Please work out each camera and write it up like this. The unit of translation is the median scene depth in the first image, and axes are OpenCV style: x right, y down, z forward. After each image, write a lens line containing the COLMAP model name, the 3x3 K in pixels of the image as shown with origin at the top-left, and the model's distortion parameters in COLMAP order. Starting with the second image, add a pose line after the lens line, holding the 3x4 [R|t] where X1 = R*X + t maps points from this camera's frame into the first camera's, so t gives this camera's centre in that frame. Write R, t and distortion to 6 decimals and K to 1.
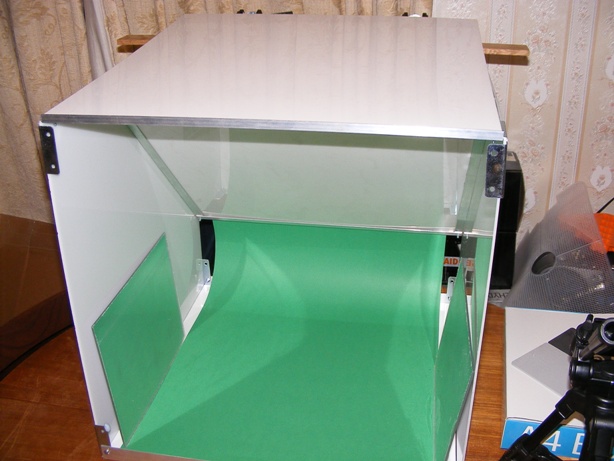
lens RADIAL K [[678.1, 0, 307.0], [0, 678.1, 230.5], [0, 0, 1]] dist [-0.149794, 0.042358]
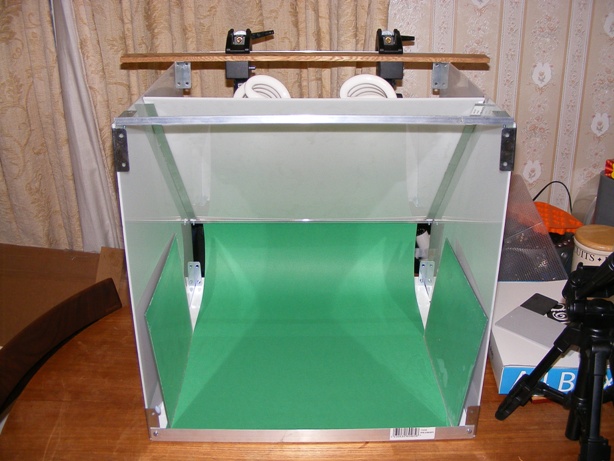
lens RADIAL K [[678.1, 0, 307.0], [0, 678.1, 230.5], [0, 0, 1]] dist [-0.149794, 0.042358]
pose [[0.985721, -0.060360, 0.157198, -0.150123], [0.065929, 0.997360, -0.030451, 0.038925], [-0.154945, 0.040380, 0.987097, -0.087791]]
